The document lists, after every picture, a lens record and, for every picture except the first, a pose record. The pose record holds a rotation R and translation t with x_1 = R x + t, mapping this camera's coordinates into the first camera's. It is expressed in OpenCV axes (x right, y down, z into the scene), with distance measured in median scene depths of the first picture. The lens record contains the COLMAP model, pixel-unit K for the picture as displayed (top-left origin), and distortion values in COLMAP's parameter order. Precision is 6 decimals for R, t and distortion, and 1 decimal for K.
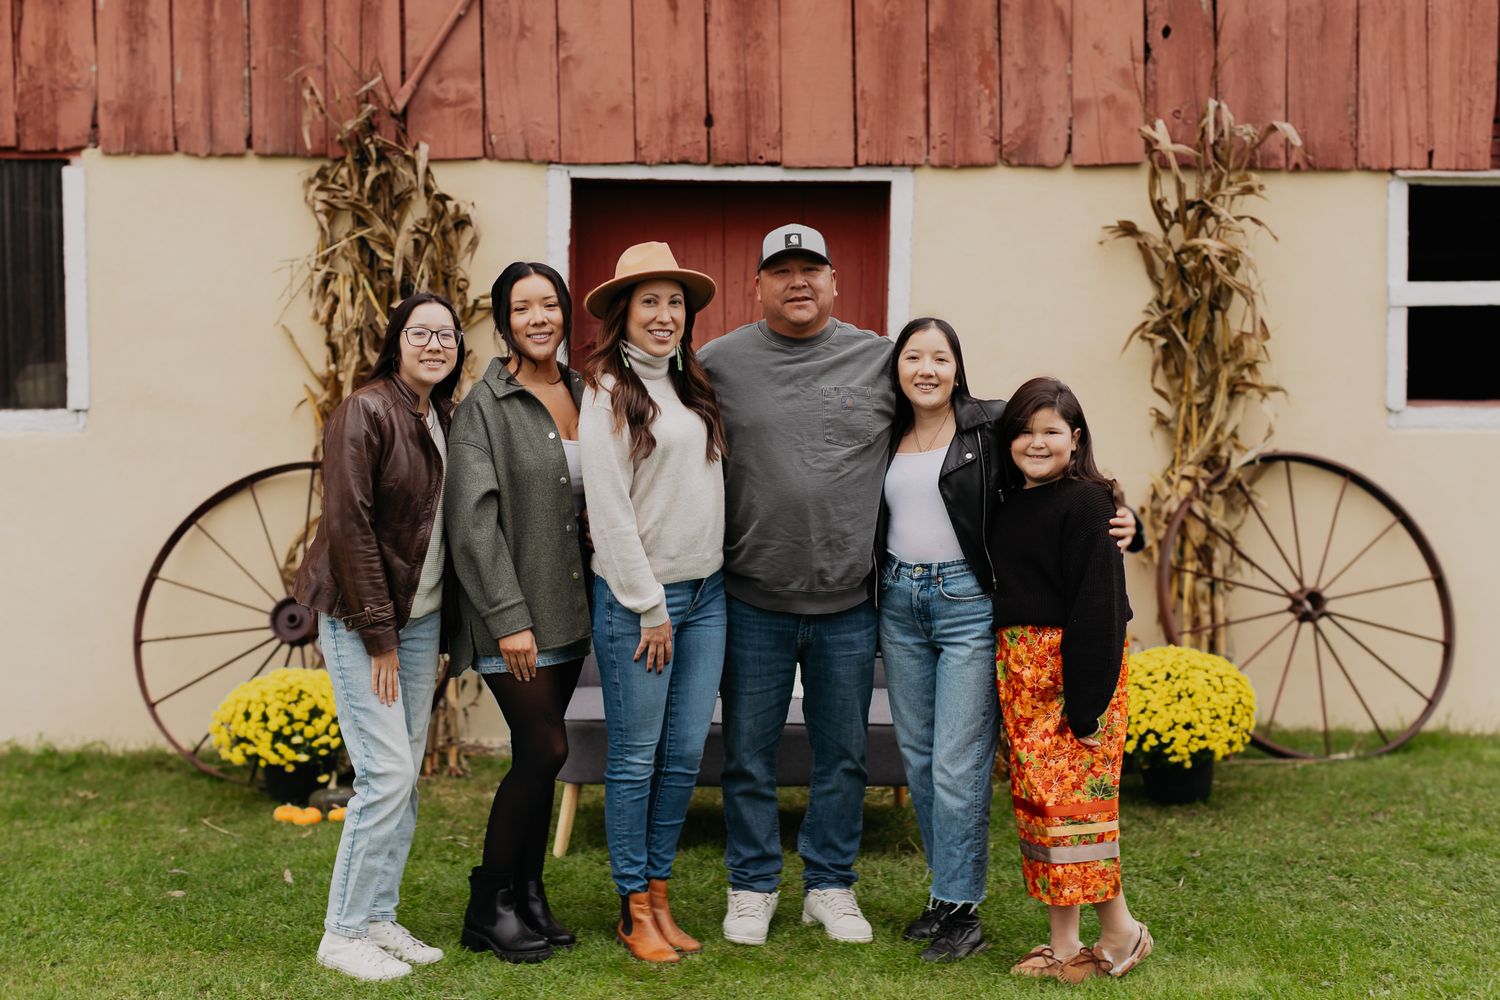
lens RADIAL K [[2247.1, 0, 750.0], [0, 2247.1, 500.0], [0, 0, 1]] dist [0.024962, 0.048686]
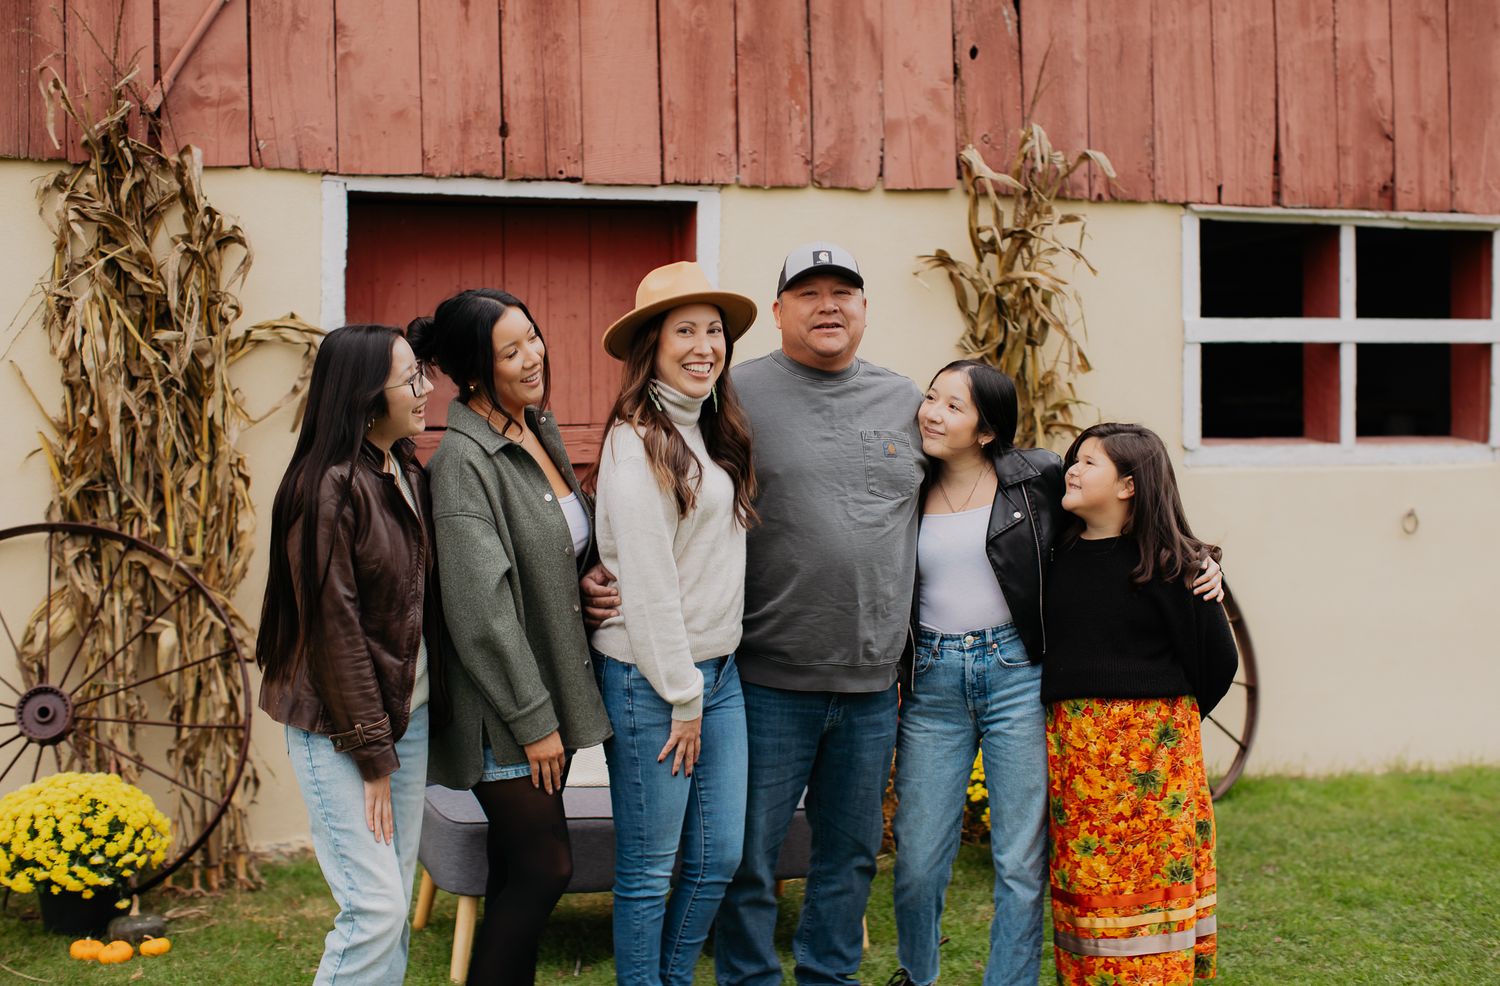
lens RADIAL K [[2285.6, 0, 750.0], [0, 2285.6, 493.0], [0, 0, 1]] dist [-0.132141, 0.138764]
pose [[0.958359, -0.014676, 0.285189, -0.184386], [0.020487, 0.999639, -0.017402, -0.008203], [-0.284831, 0.022520, 0.958313, 0.117973]]
